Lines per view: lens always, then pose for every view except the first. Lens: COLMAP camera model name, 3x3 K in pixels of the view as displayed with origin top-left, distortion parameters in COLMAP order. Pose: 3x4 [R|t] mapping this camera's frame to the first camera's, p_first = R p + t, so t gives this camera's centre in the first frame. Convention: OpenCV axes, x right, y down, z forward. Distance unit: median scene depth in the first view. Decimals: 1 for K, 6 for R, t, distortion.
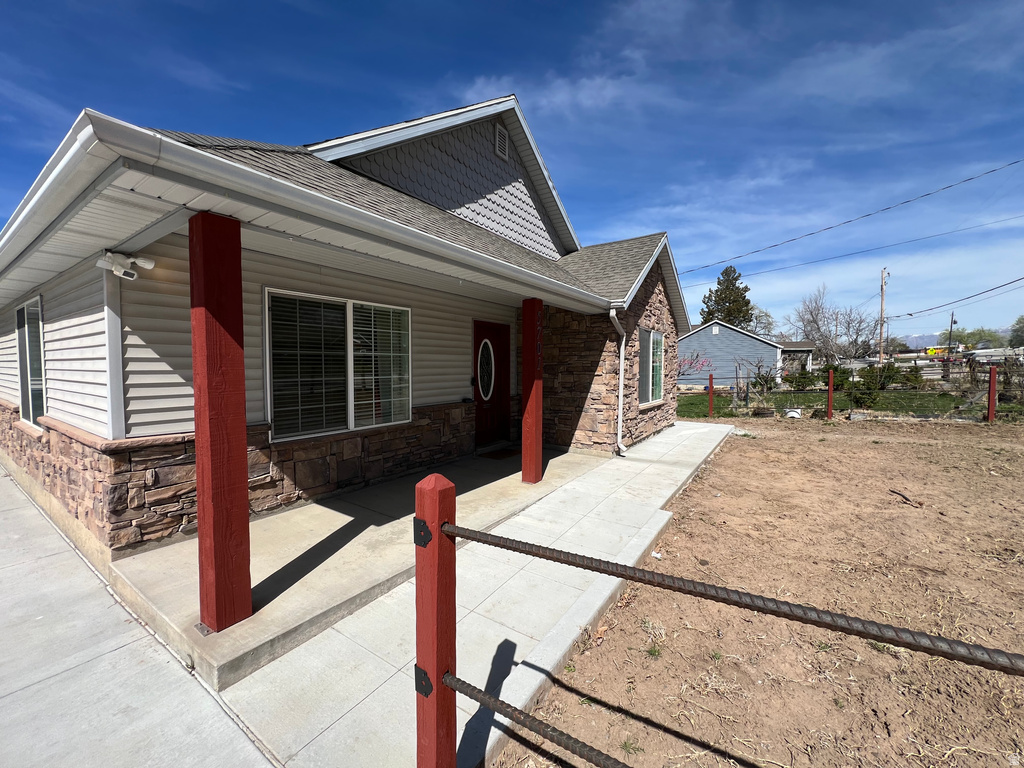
lens RADIAL K [[405.4, 0, 513.7], [0, 405.4, 381.5], [0, 0, 1]] dist [-0.008855, 0.000029]
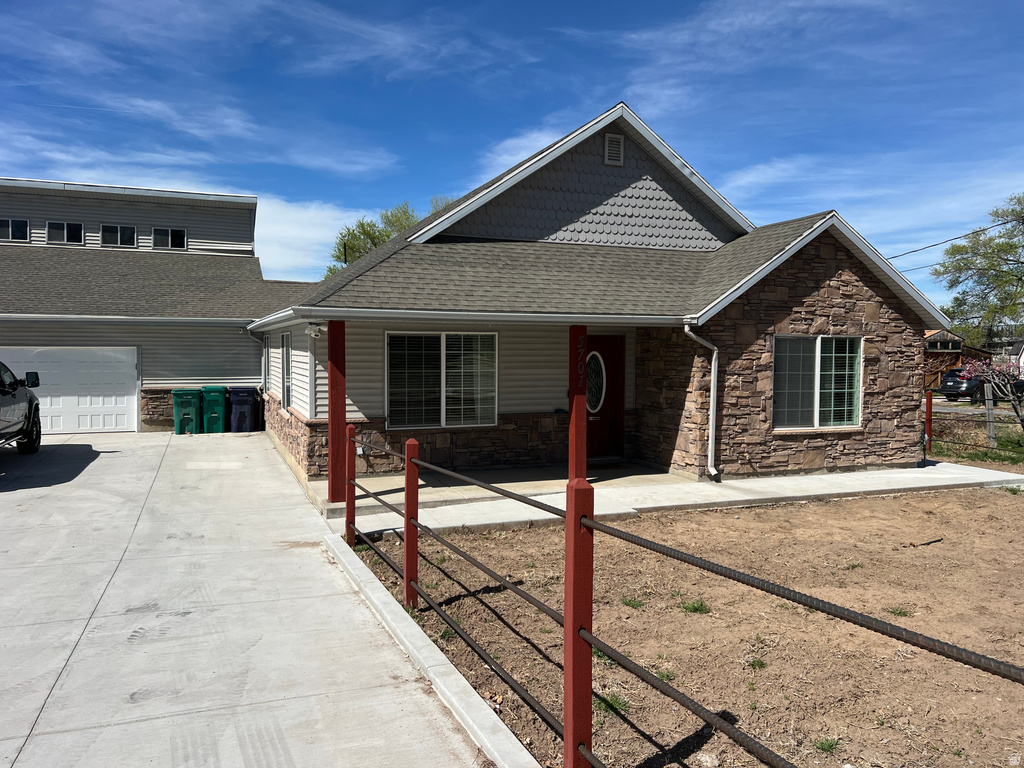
lens RADIAL K [[772.1, 0, 519.0], [0, 772.1, 373.2], [0, 0, 1]] dist [0.040908, -0.049539]
pose [[0.822875, 0.022060, -0.567794, 0.907036], [-0.027060, 0.999634, -0.000379, -0.047644], [0.567578, 0.015677, 0.823171, -0.702408]]
